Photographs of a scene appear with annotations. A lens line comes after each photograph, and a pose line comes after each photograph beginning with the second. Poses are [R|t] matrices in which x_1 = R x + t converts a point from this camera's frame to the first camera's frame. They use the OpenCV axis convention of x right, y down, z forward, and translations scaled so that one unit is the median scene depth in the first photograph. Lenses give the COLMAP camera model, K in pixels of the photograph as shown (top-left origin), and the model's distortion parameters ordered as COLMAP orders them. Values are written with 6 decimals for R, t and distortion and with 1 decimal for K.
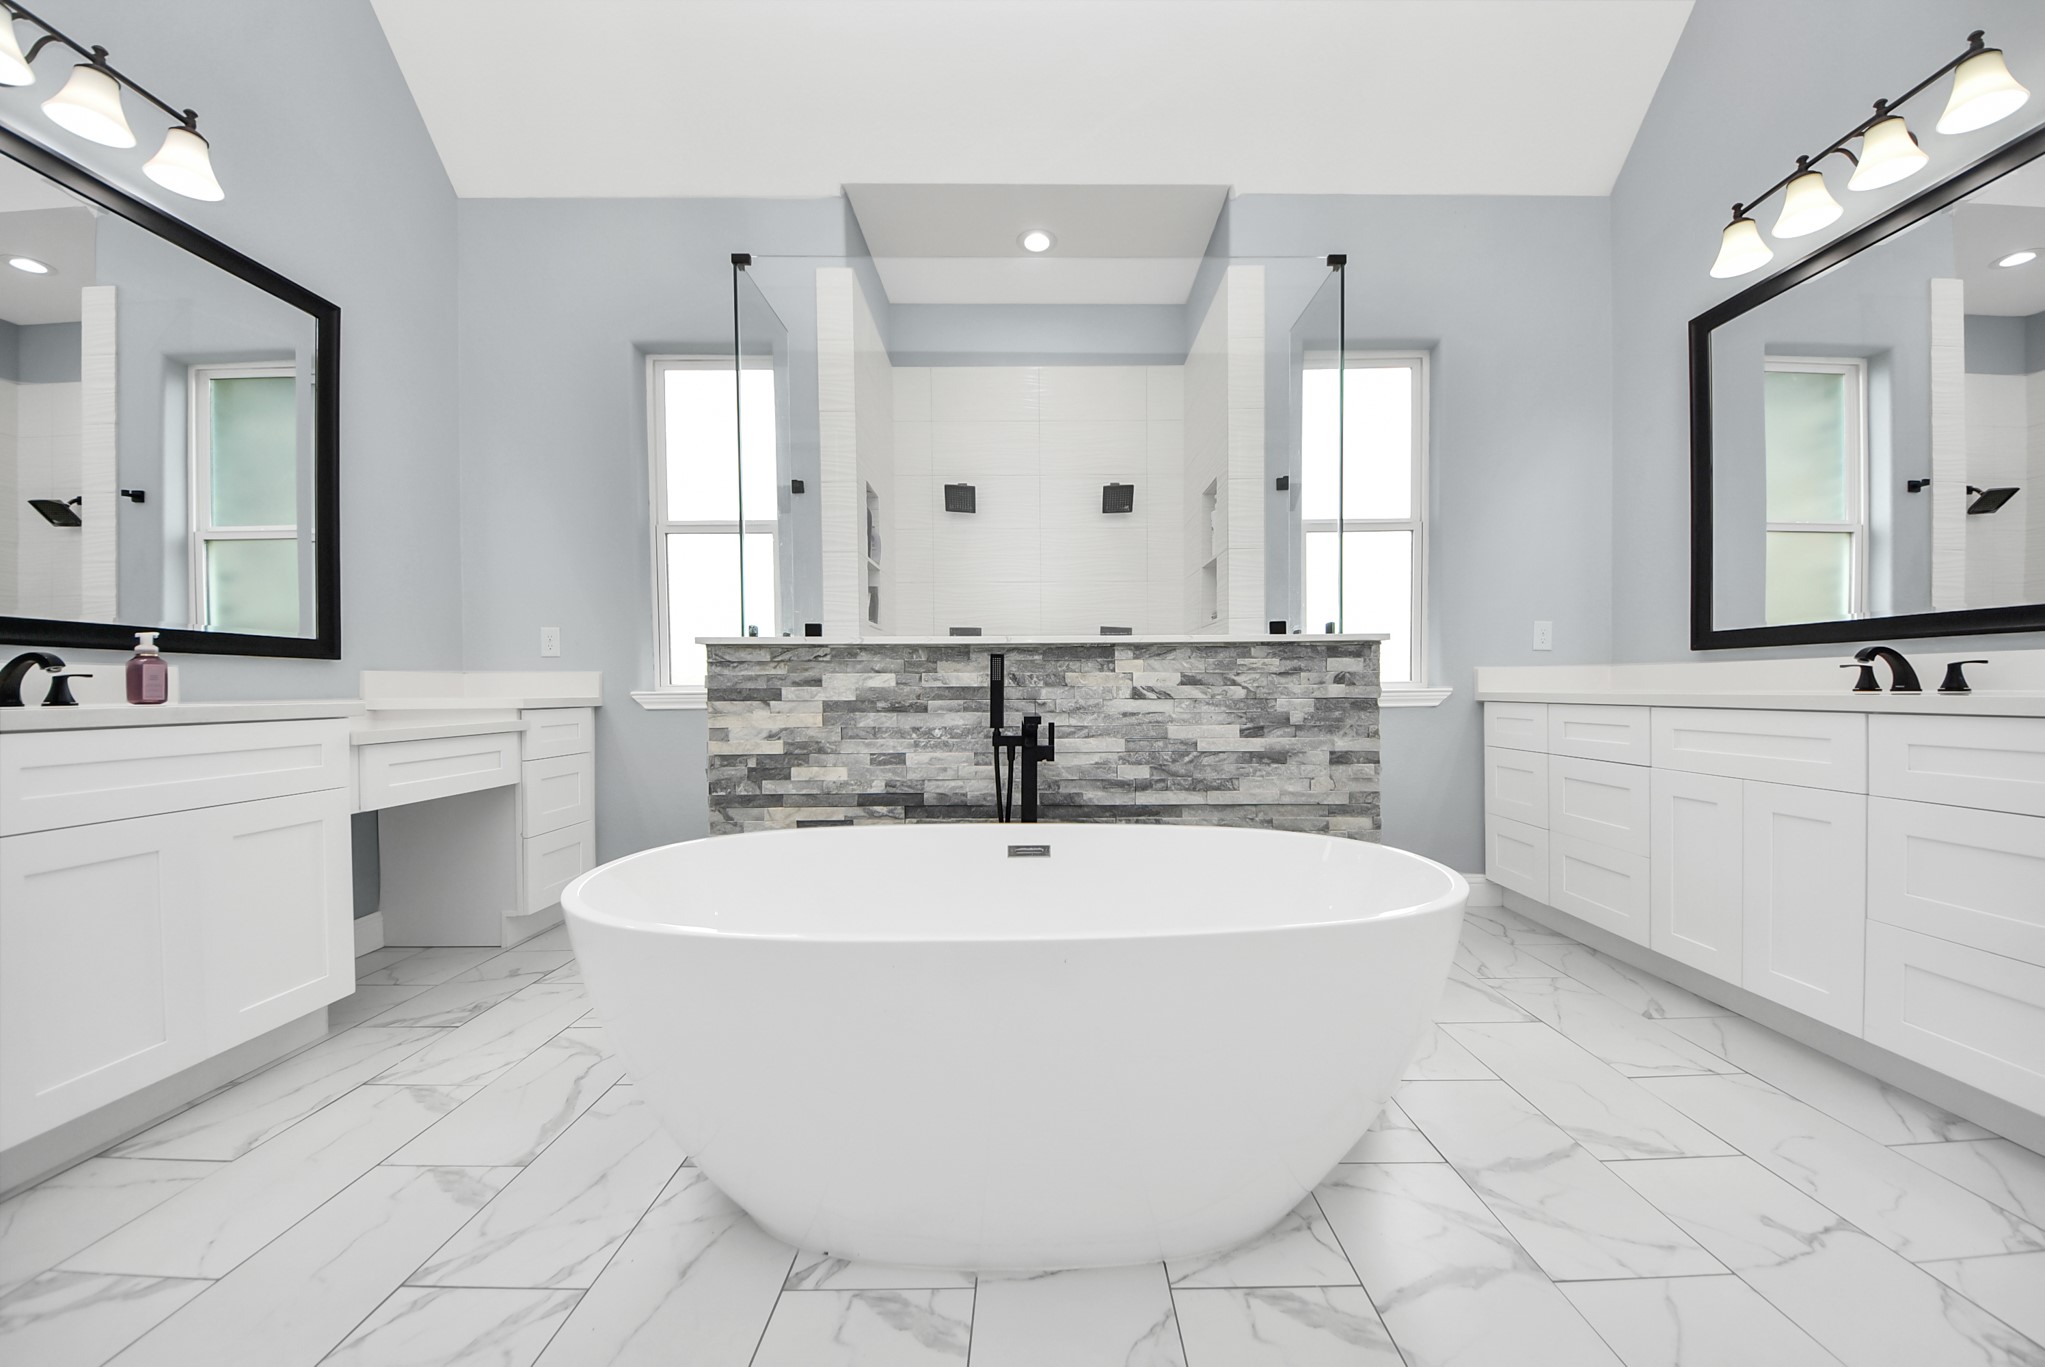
lens RADIAL K [[719.8, 0, 1036.2], [0, 719.8, 697.9], [0, 0, 1]] dist [0.043036, -0.024746]
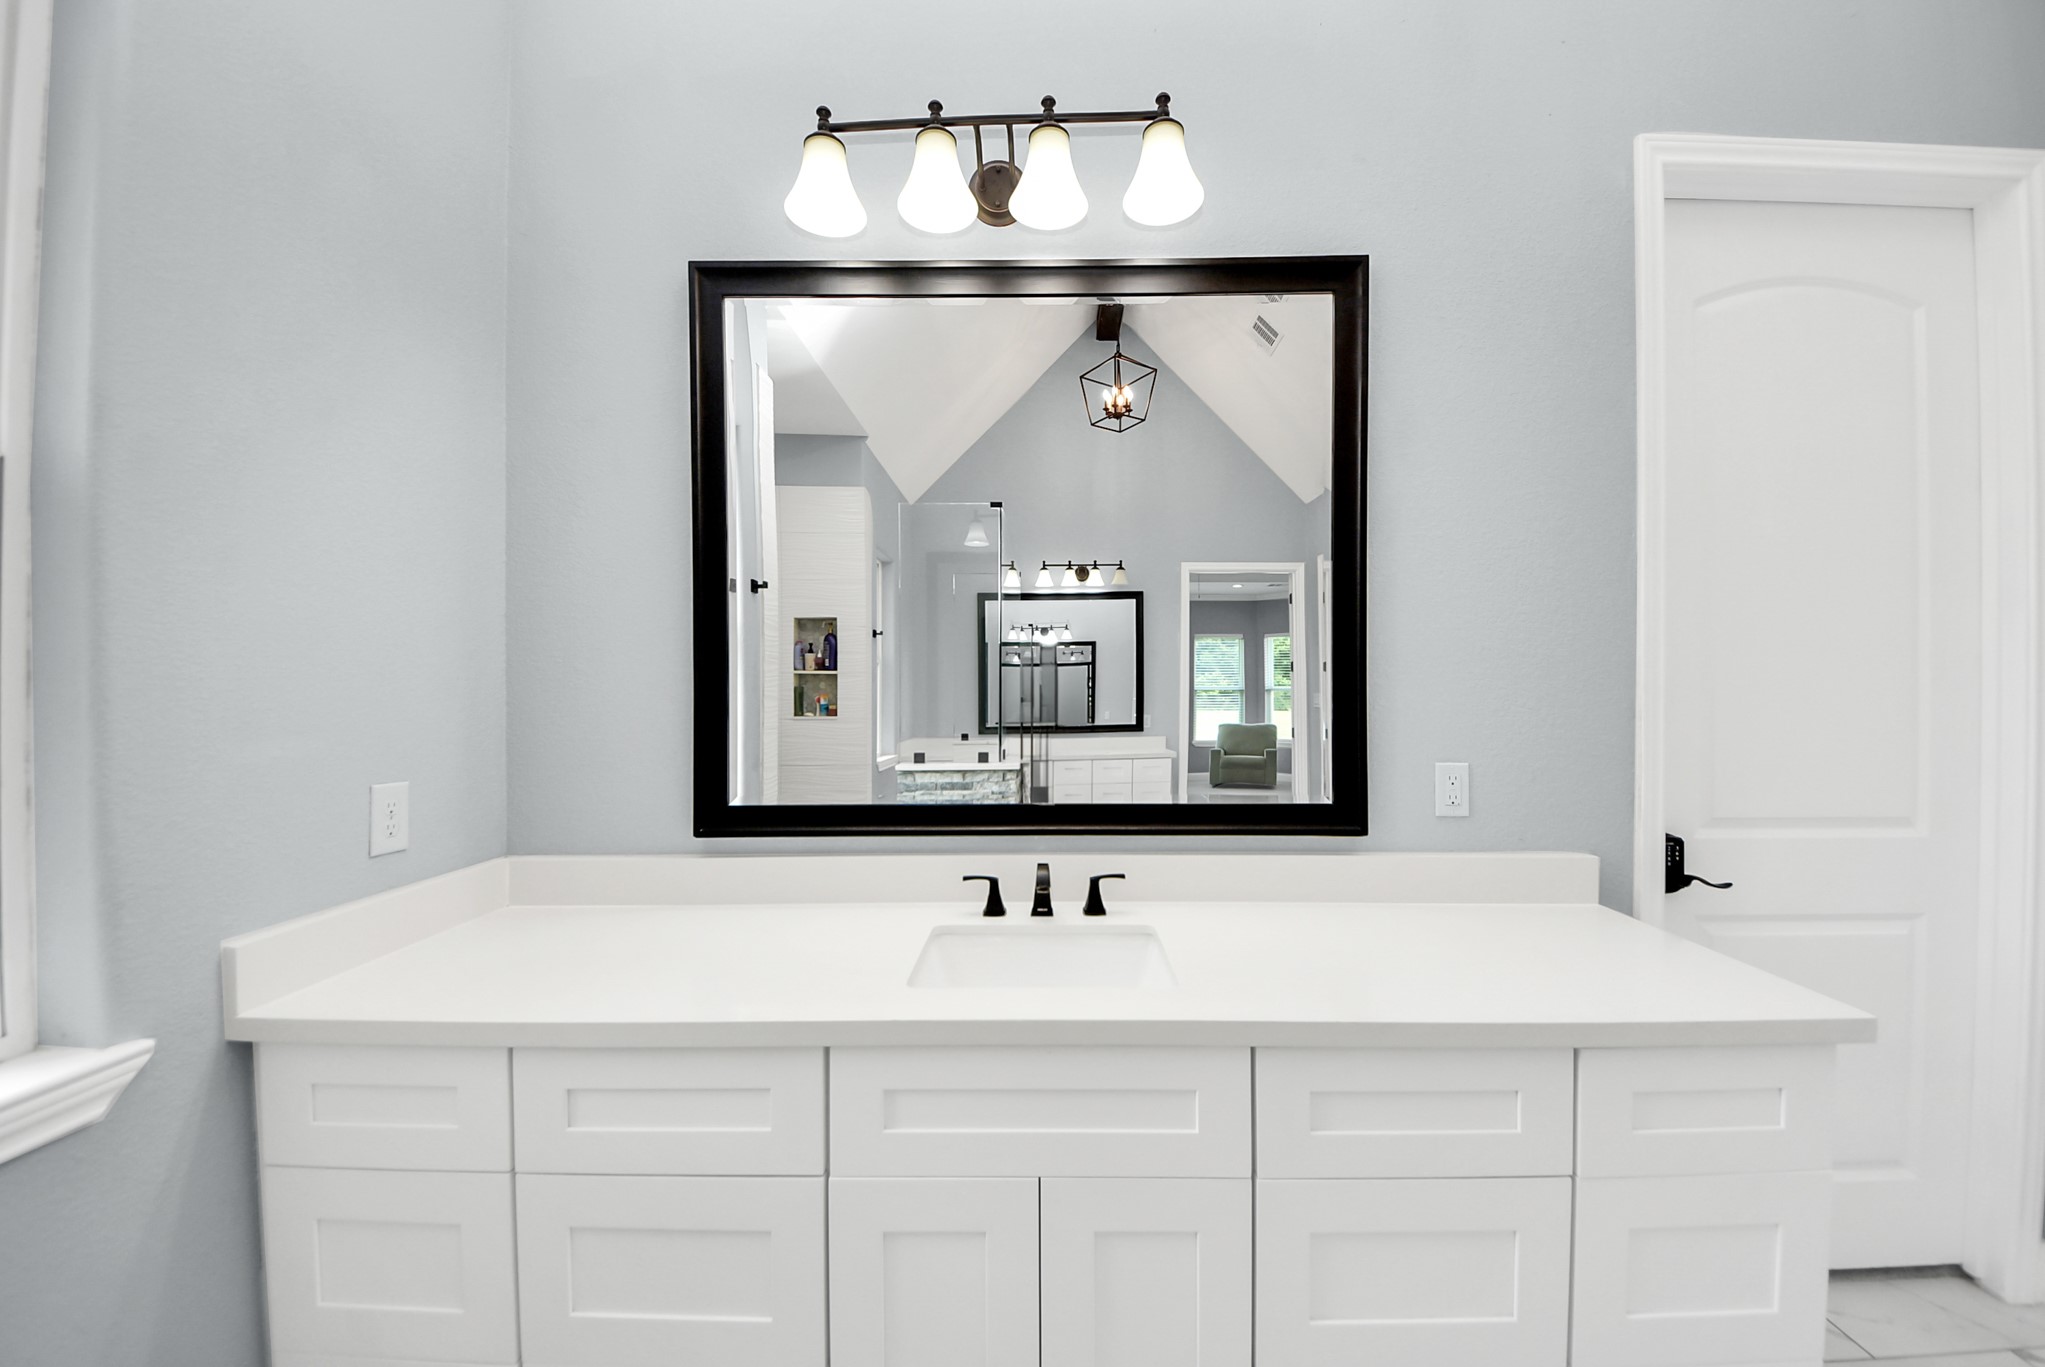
lens RADIAL K [[728.4, 0, 1035.2], [0, 728.4, 696.2], [0, 0, 1]] dist [0.040305, -0.022585]
pose [[0.013539, -0.003276, 0.999903, 0.415272], [0.015545, 0.999874, 0.003066, -0.225541], [-0.999787, 0.015502, 0.013588, 0.938331]]
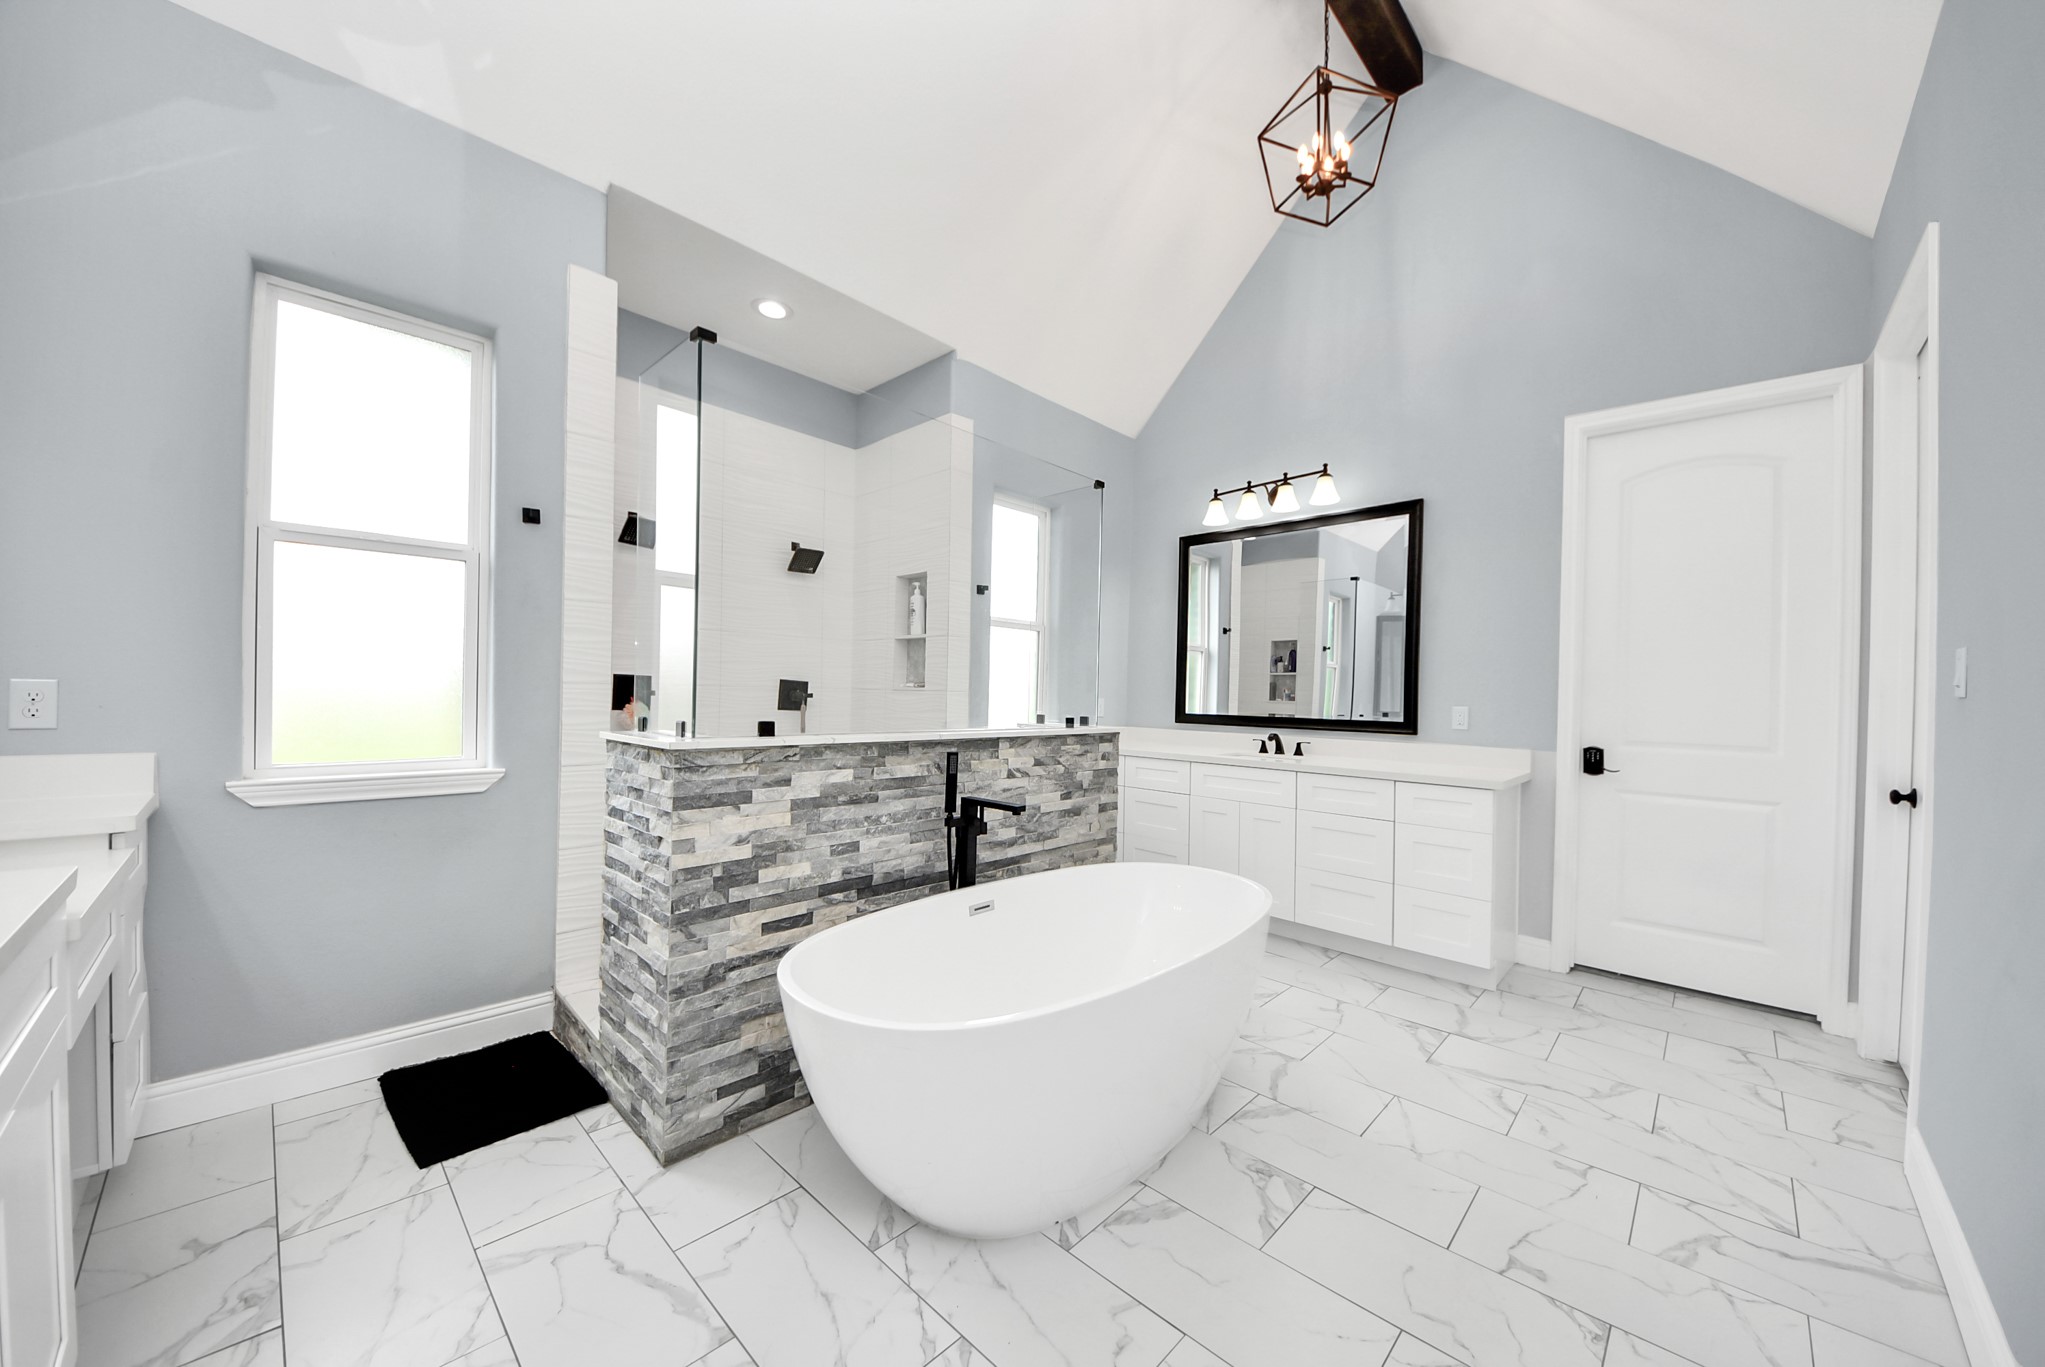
lens RADIAL K [[728.4, 0, 1035.2], [0, 728.4, 696.2], [0, 0, 1]] dist [0.040305, -0.022585]
pose [[0.689637, 0.018614, 0.723916, -0.807296], [-0.016775, 0.999812, -0.009727, -0.137700], [-0.723961, -0.005436, 0.689819, 0.037736]]
